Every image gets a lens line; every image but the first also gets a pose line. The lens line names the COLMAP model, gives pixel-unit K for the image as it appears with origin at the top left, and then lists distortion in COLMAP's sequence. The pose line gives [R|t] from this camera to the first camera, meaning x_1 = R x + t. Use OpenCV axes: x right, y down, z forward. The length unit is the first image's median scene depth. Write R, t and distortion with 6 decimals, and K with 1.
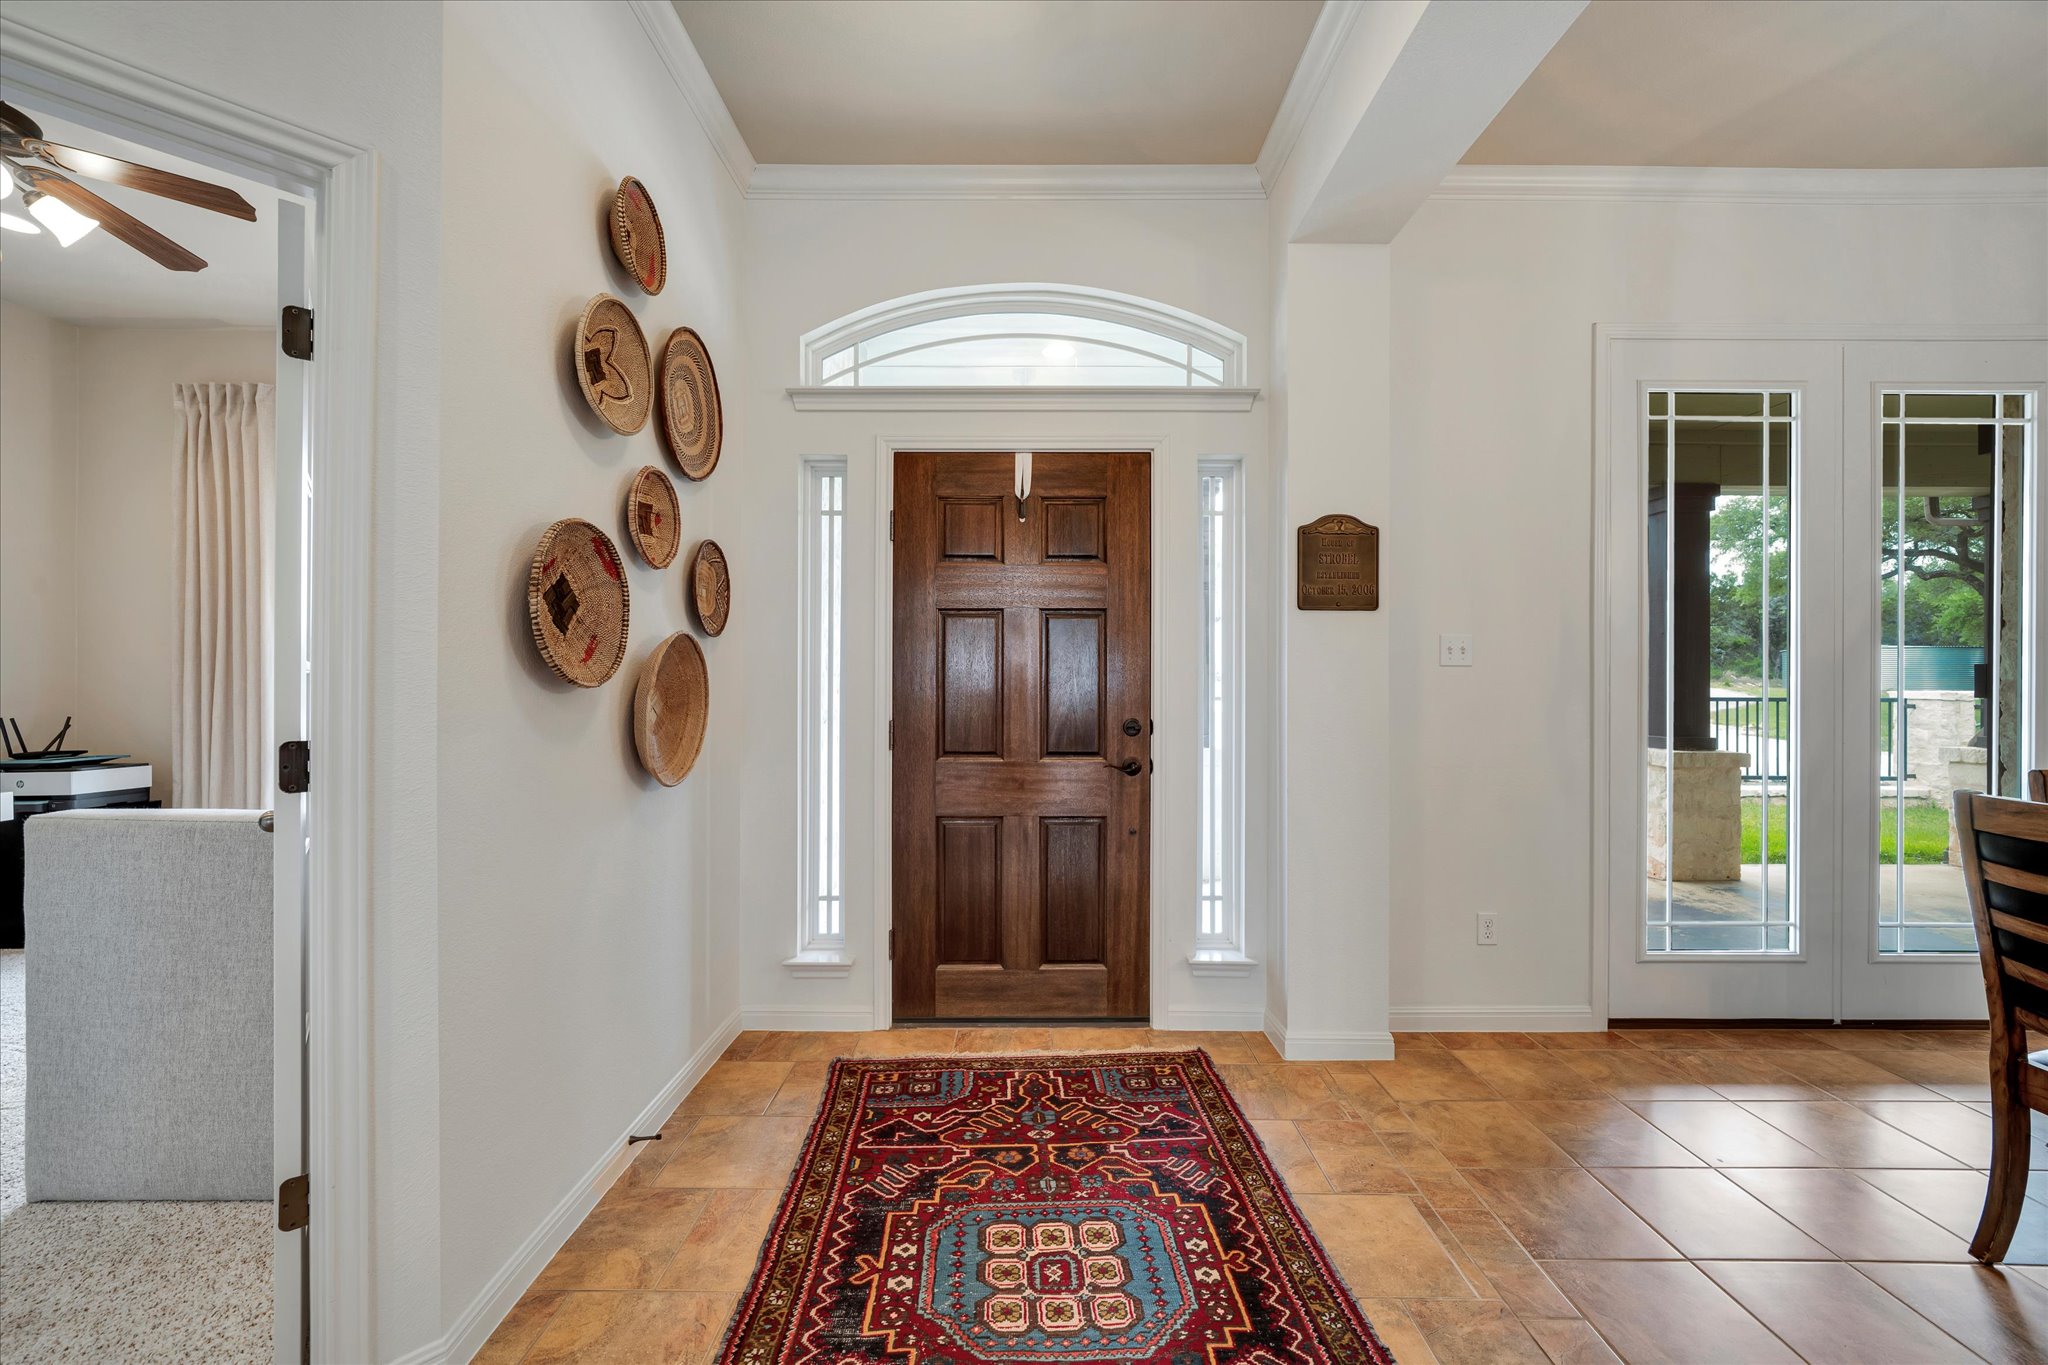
lens RADIAL K [[799.1, 0, 1018.3], [0, 799.1, 692.4], [0, 0, 1]] dist [0.000159, 0.000120]
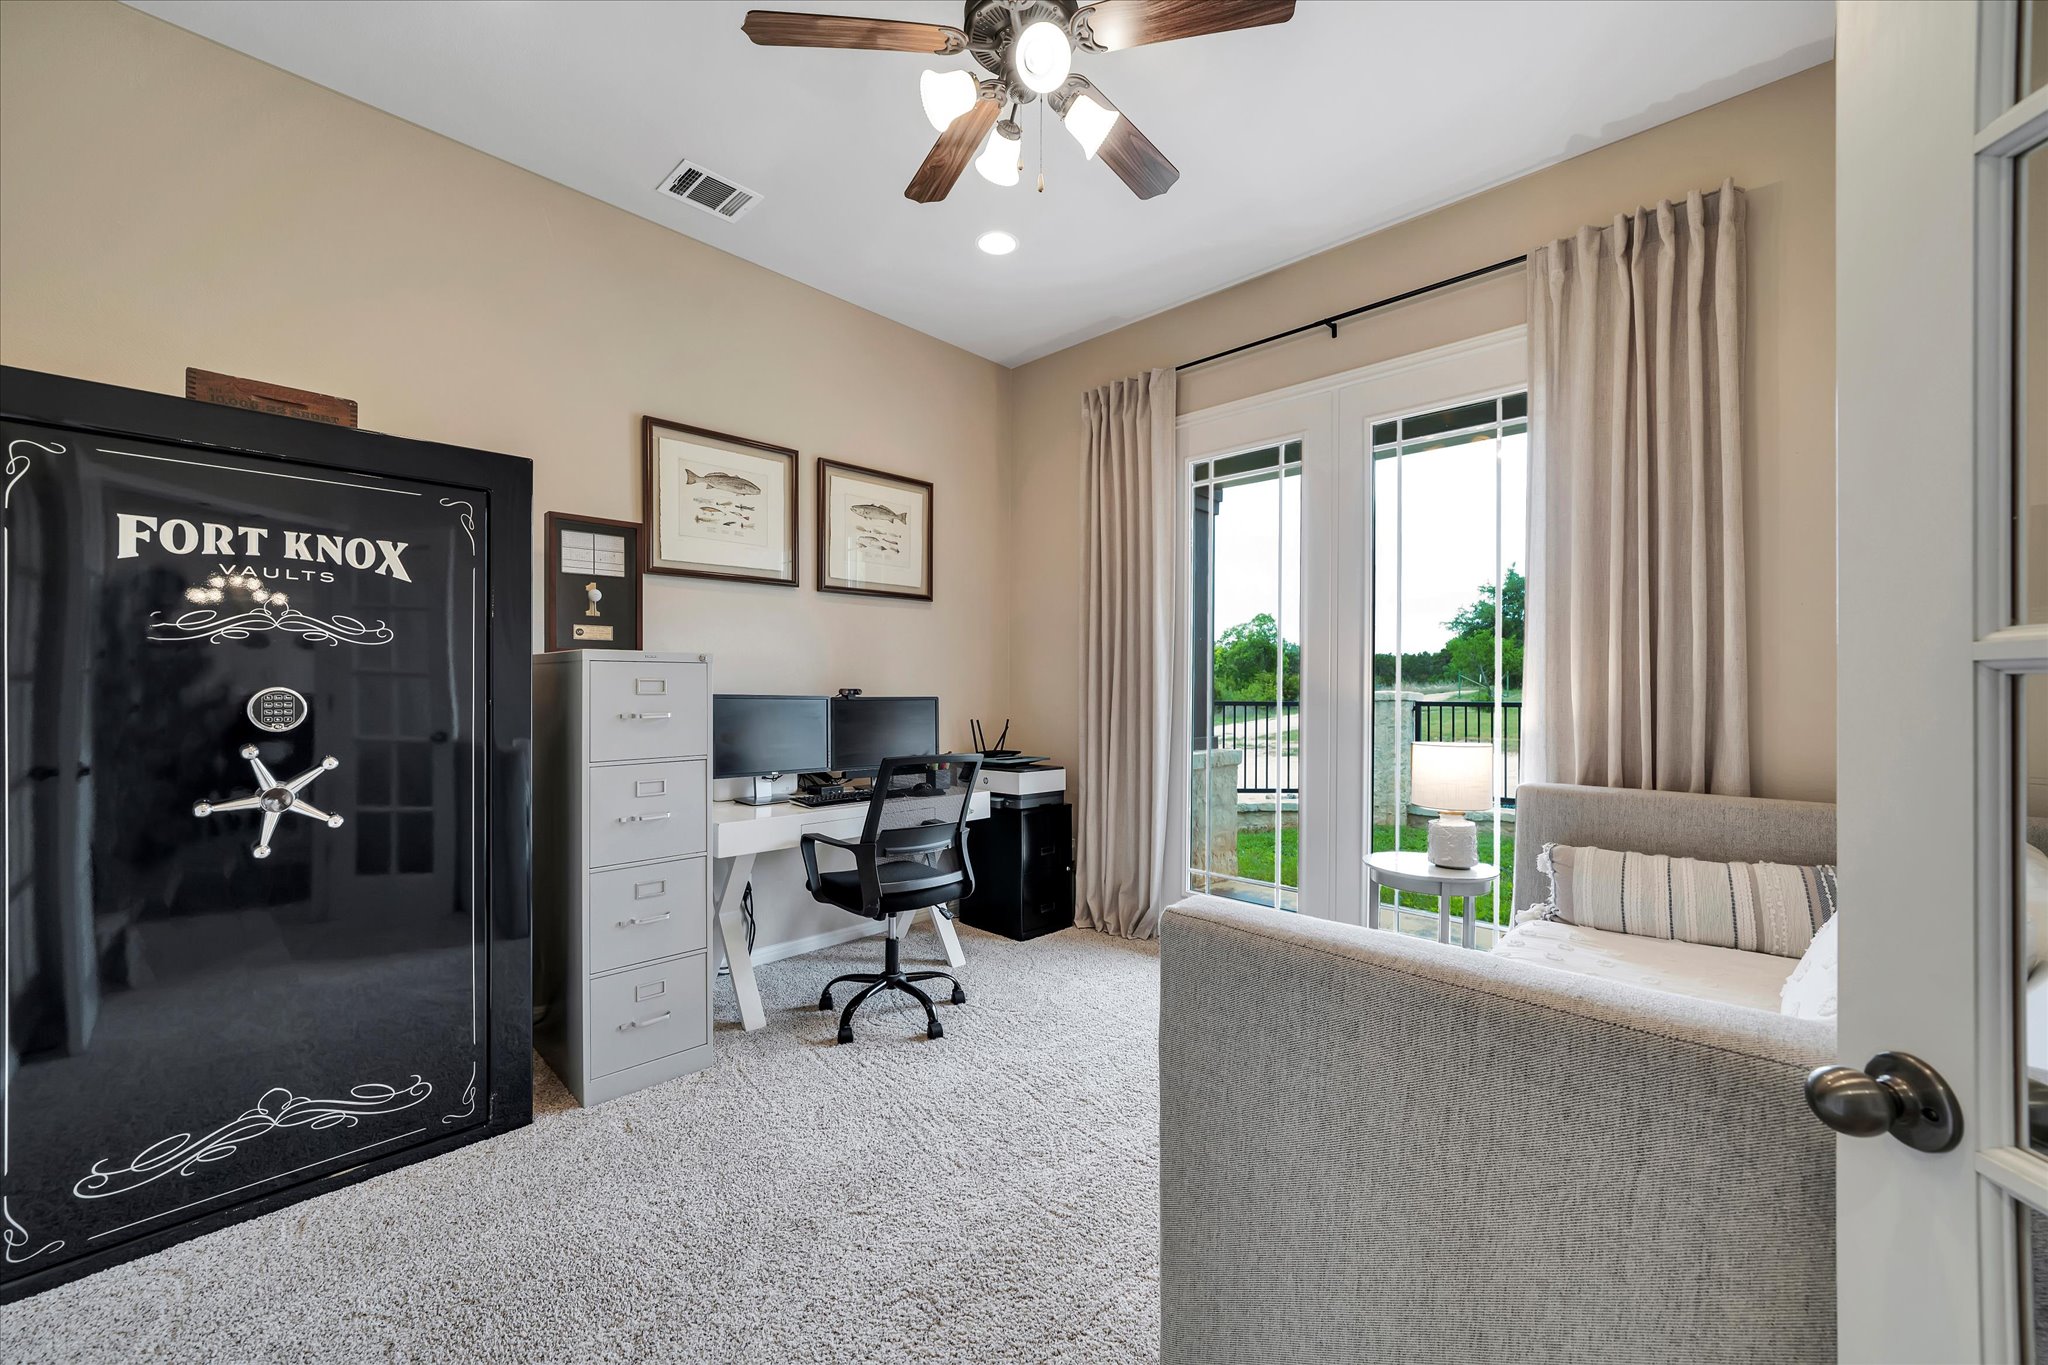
lens RADIAL K [[799.1, 0, 1025.3], [0, 799.1, 687.5], [0, 0, 1]] dist [0.000159, 0.000120]
pose [[0.723664, -0.003226, -0.690145, -0.899558], [-0.003782, 0.999956, -0.008640, -0.008652], [0.690142, 0.008862, 0.723620, 0.485391]]
